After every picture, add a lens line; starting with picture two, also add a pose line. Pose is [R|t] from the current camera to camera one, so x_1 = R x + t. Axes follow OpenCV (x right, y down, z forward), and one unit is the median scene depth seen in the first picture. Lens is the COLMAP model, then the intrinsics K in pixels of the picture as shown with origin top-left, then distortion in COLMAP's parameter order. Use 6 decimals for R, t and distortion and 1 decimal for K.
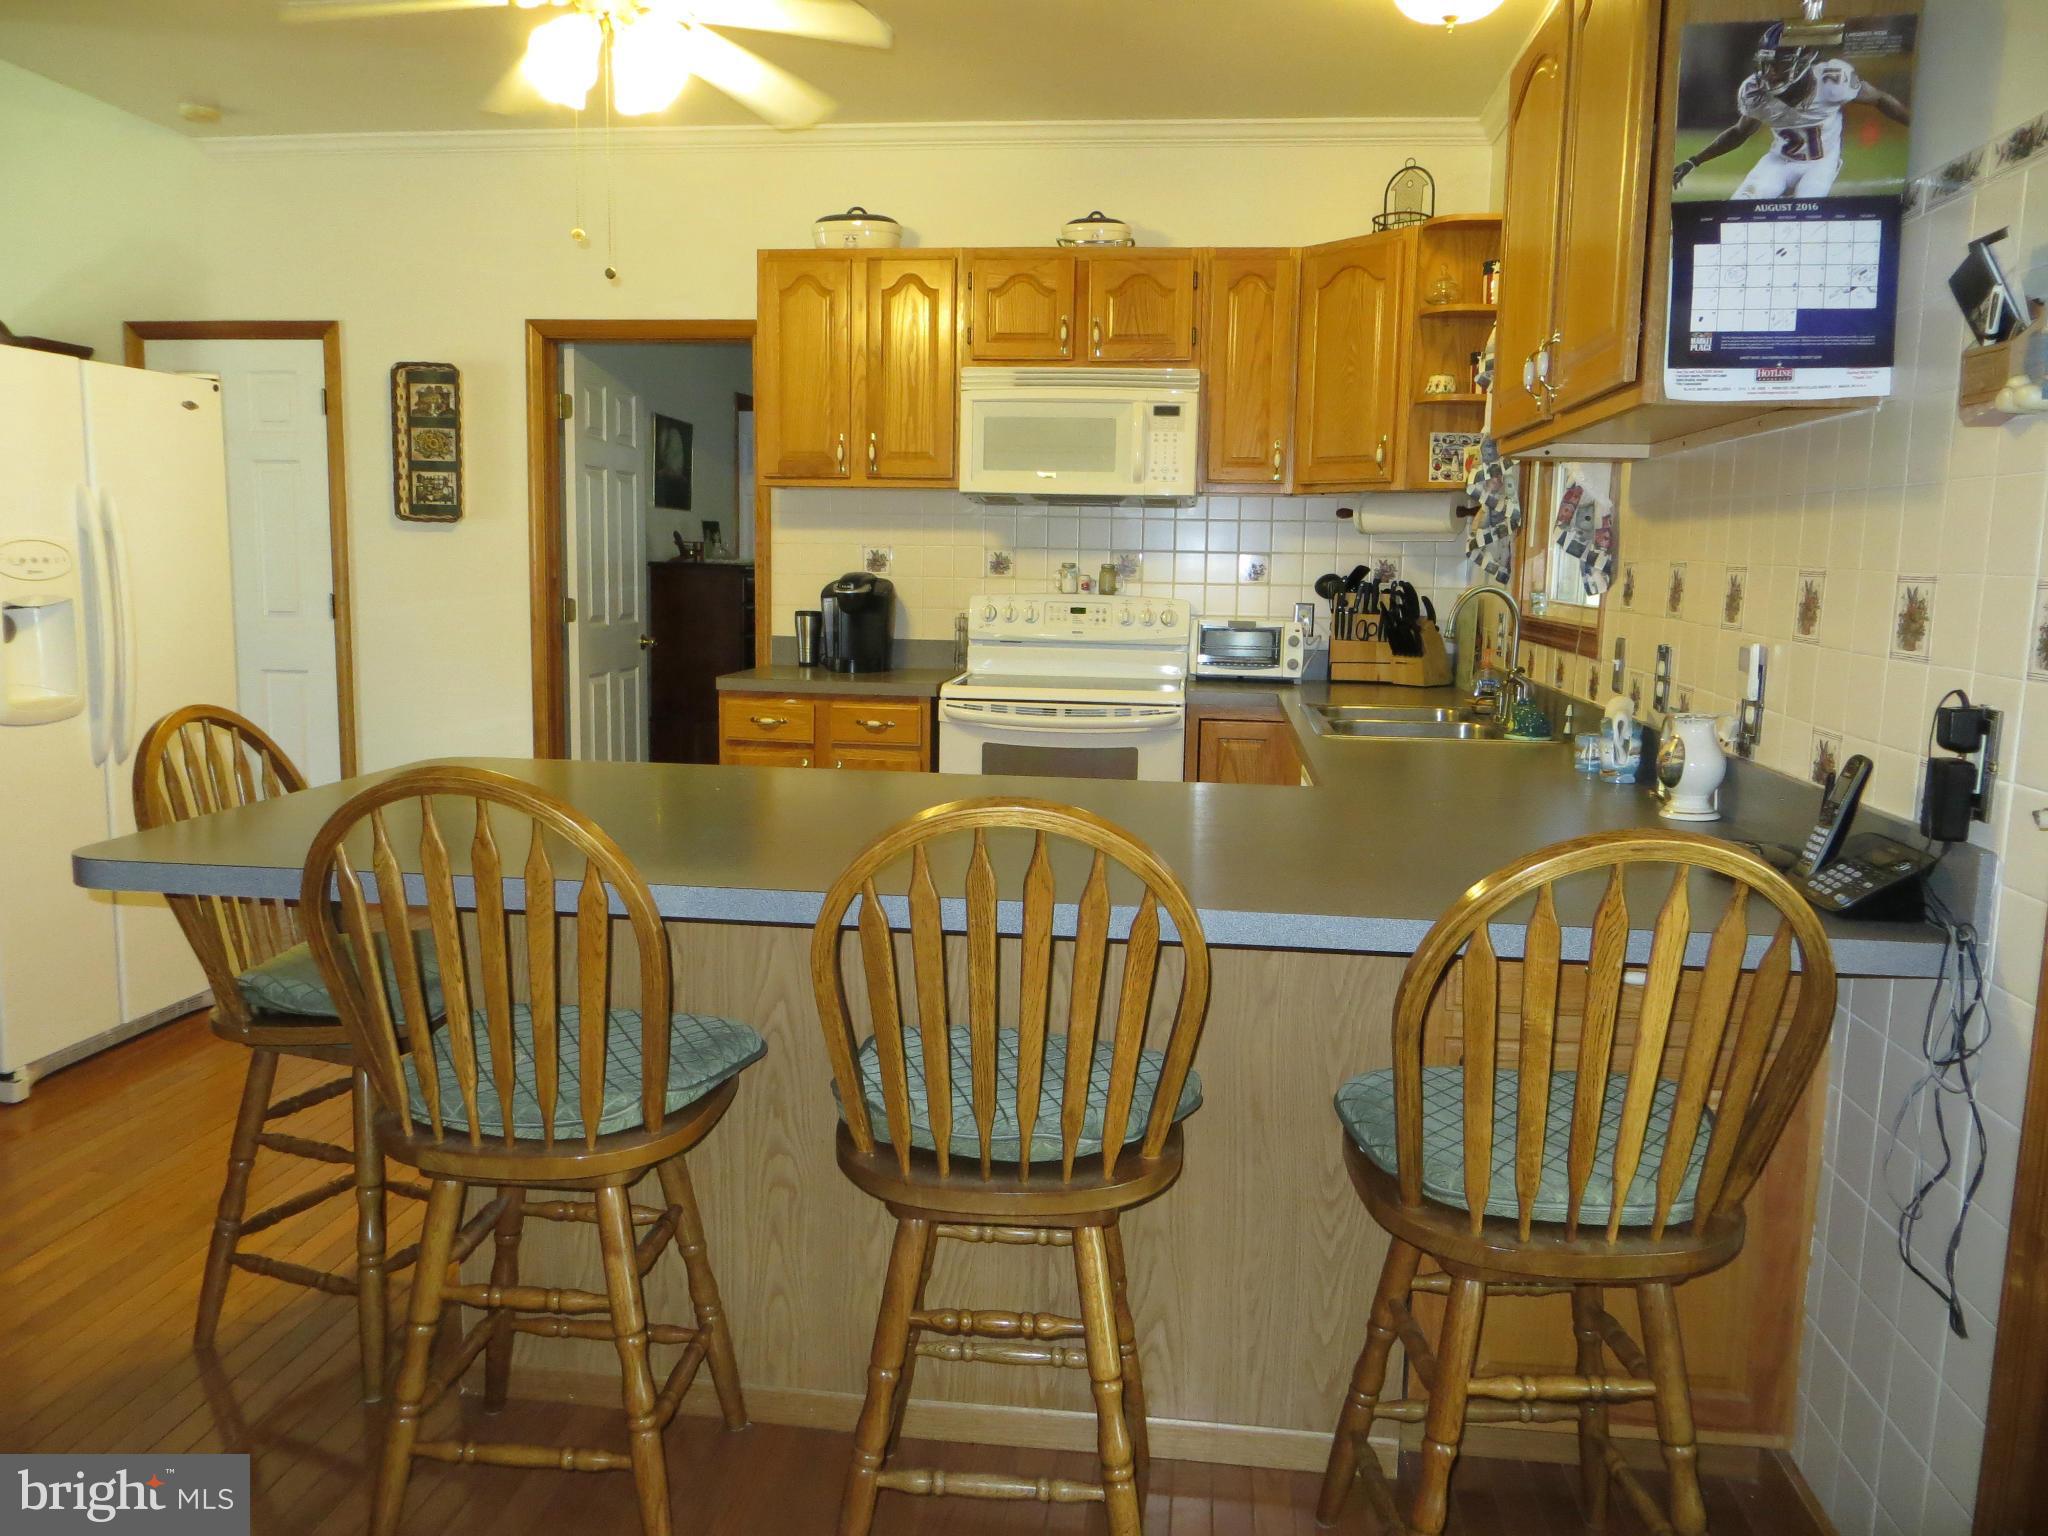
lens RADIAL K [[1540.4, 0, 1024.6], [0, 1540.4, 763.9], [0, 0, 1]] dist [-0.015150, -0.001412]
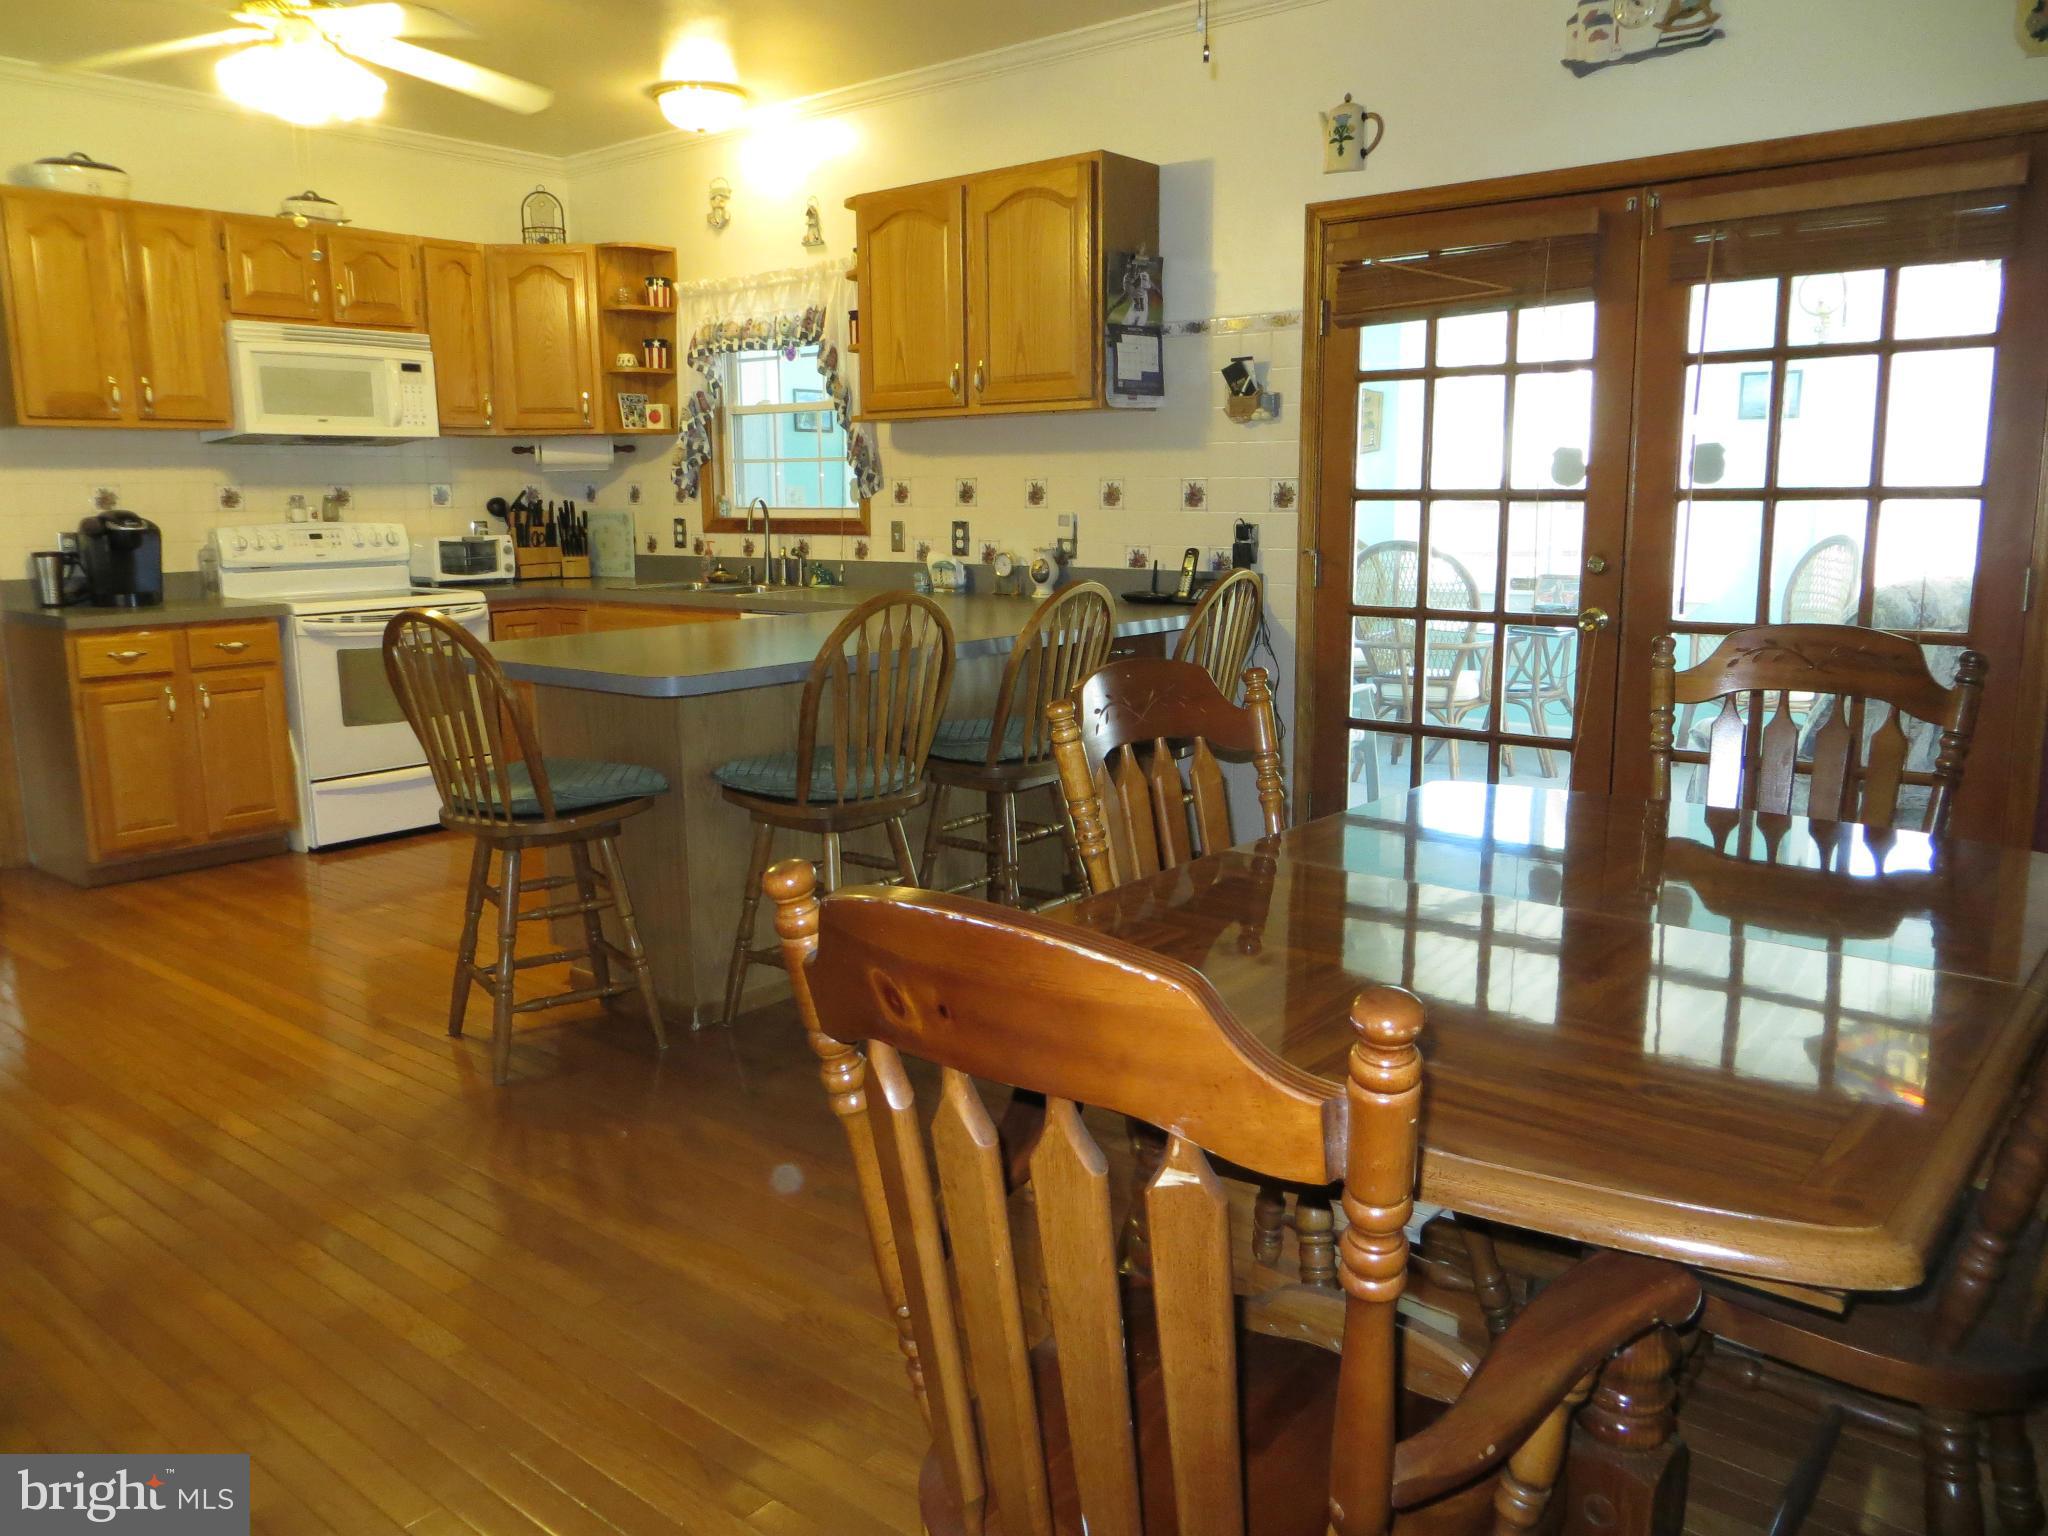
lens RADIAL K [[1540.4, 0, 1022.6], [0, 1540.4, 768.5], [0, 0, 1]] dist [-0.015150, -0.001412]
pose [[0.542707, -0.173006, 0.821911, -0.704044], [0.132758, 0.983925, 0.119449, 0.004822], [-0.829364, 0.044289, 0.556951, -0.078586]]
